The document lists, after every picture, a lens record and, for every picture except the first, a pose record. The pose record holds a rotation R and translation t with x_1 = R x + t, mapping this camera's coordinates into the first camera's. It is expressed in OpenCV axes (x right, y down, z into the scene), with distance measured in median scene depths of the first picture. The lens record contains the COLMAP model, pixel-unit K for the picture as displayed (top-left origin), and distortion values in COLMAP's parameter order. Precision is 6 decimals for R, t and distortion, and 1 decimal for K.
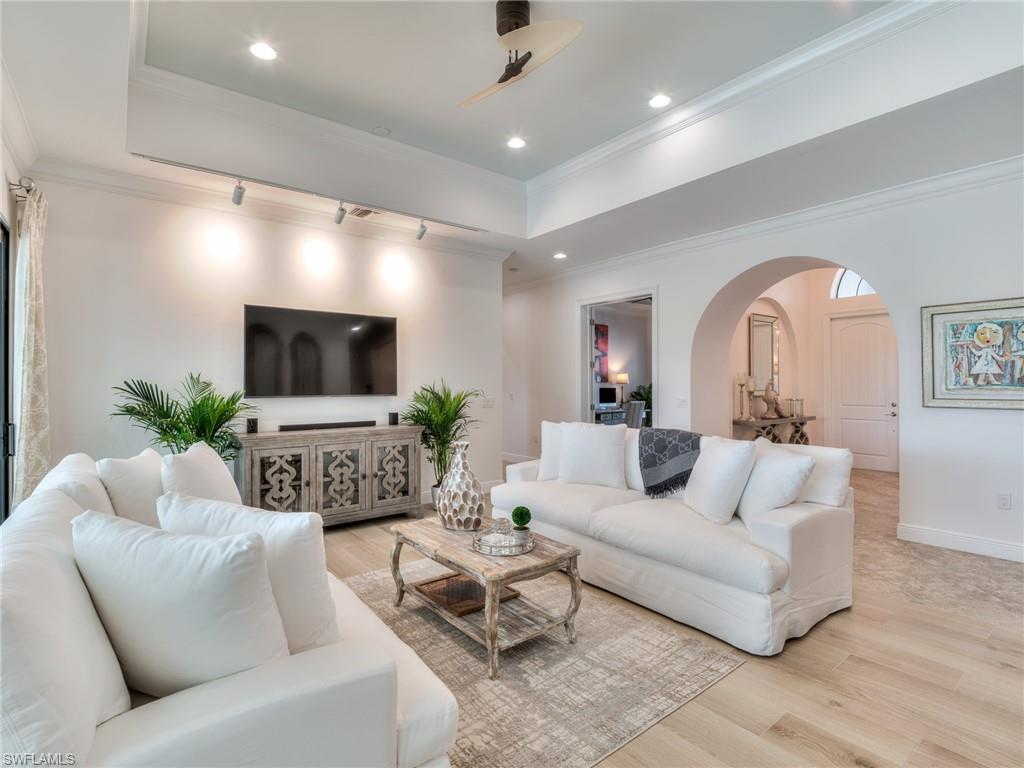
lens RADIAL K [[504.5, 0, 508.5], [0, 504.5, 381.3], [0, 0, 1]] dist [-0.000834, -0.006732]
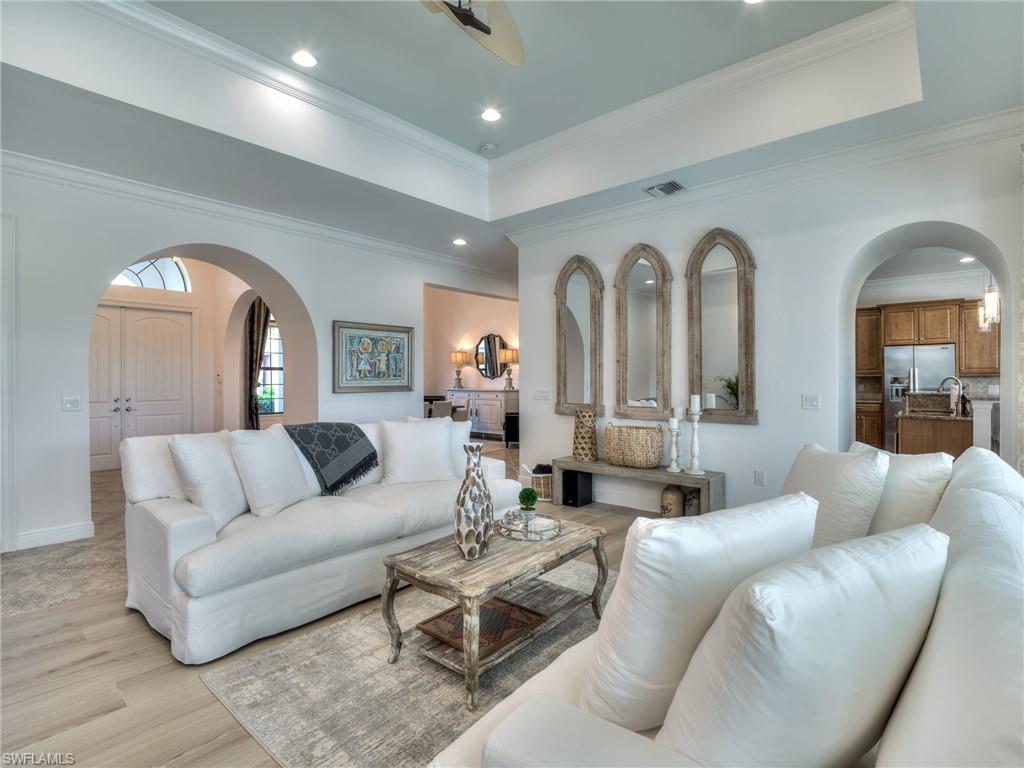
lens RADIAL K [[504.5, 0, 518.9], [0, 504.5, 381.2], [0, 0, 1]] dist [-0.000834, -0.006732]
pose [[-0.208475, -0.002500, 0.978024, -0.646359], [0.001576, 0.999995, 0.002892, 0.015324], [-0.978026, 0.002144, -0.208470, 0.803599]]
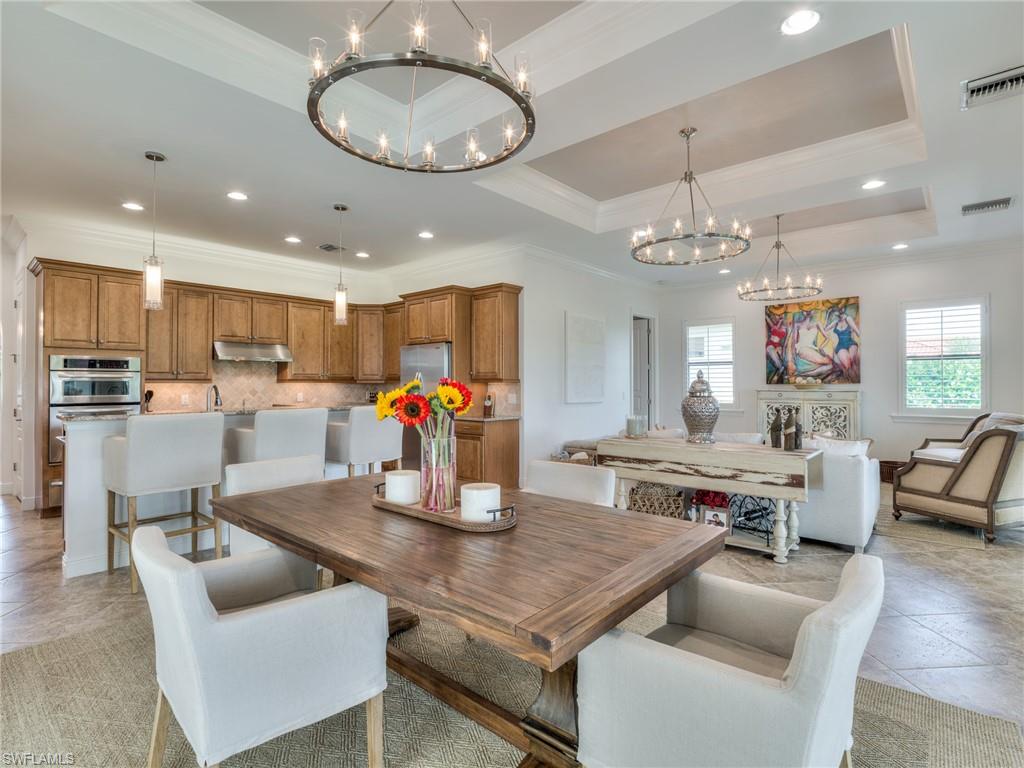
lens RADIAL K [[504.5, 0, 510.2], [0, 504.5, 379.1], [0, 0, 1]] dist [-0.000834, -0.006732]
pose [[-0.192325, 0.013379, 0.981240, -0.659069], [0.001984, 0.999910, -0.013245, 0.014397], [-0.981329, -0.000600, -0.192334, -1.082799]]
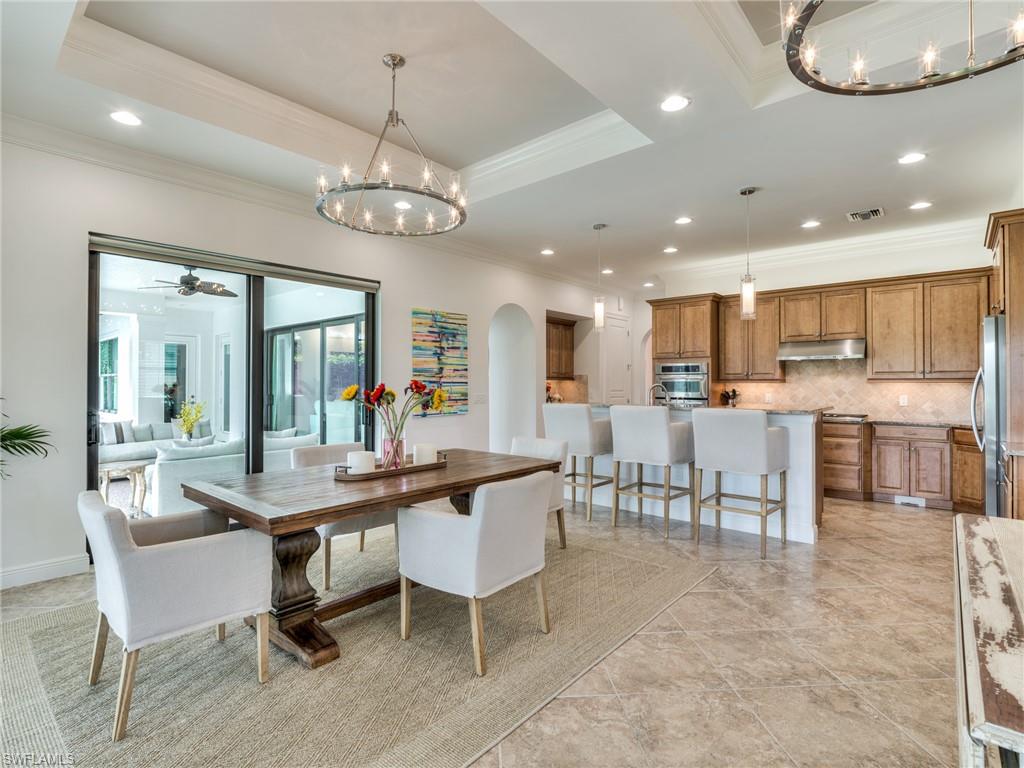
lens RADIAL K [[504.5, 0, 518.0], [0, 504.5, 382.4], [0, 0, 1]] dist [-0.000834, -0.006732]
pose [[0.978673, 0.005825, 0.205340, -0.132703], [-0.005317, 0.999981, -0.003027, 0.011278], [-0.205353, 0.001871, 0.978686, -1.867640]]
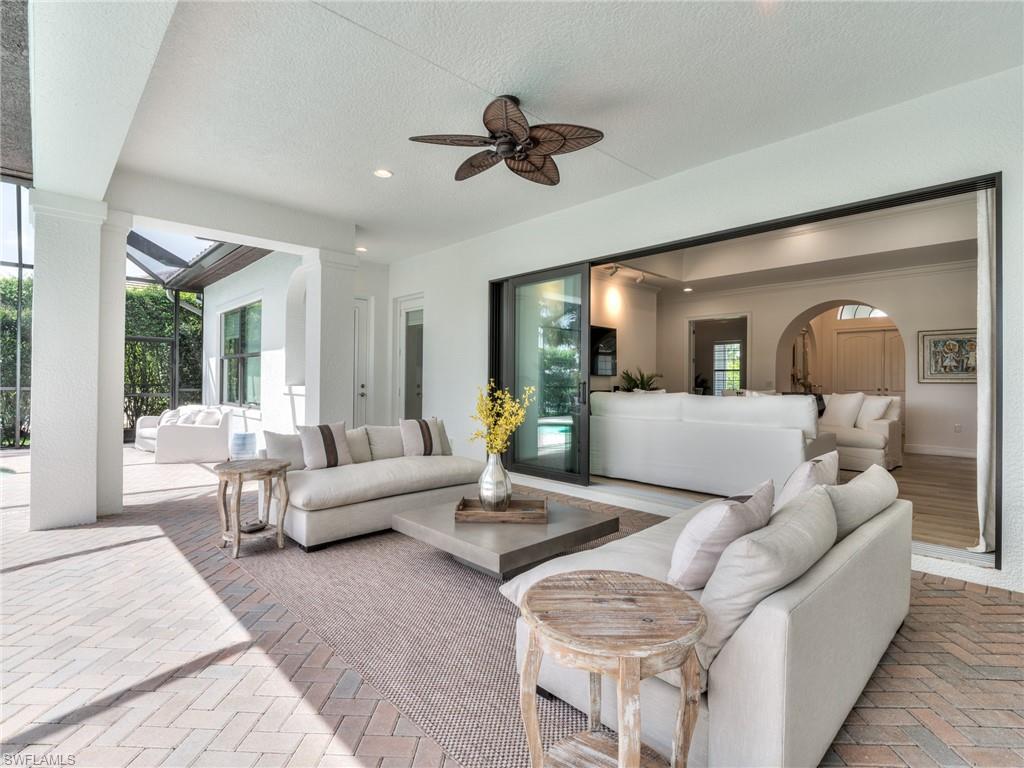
lens RADIAL K [[504.5, 0, 512.7], [0, 504.5, 377.7], [0, 0, 1]] dist [-0.000834, -0.006732]
pose [[0.994761, 0.013519, 0.101327, -0.935307], [-0.012635, 0.999876, -0.009368, 0.069279], [-0.101442, 0.008039, 0.994809, -0.774675]]
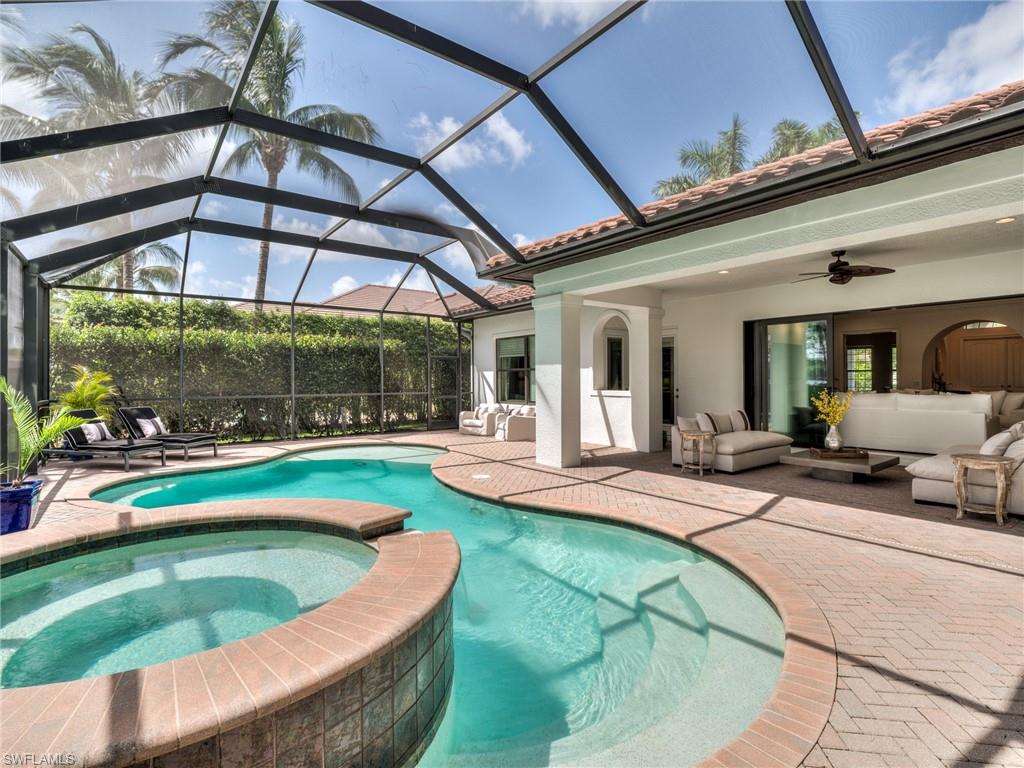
lens RADIAL K [[504.5, 0, 513.7], [0, 504.5, 379.0], [0, 0, 1]] dist [-0.000834, -0.006732]
pose [[0.999976, -0.002146, -0.006618, -1.954181], [0.002131, 0.999995, -0.002415, 0.033270], [0.006624, 0.002400, 0.999975, -1.653727]]
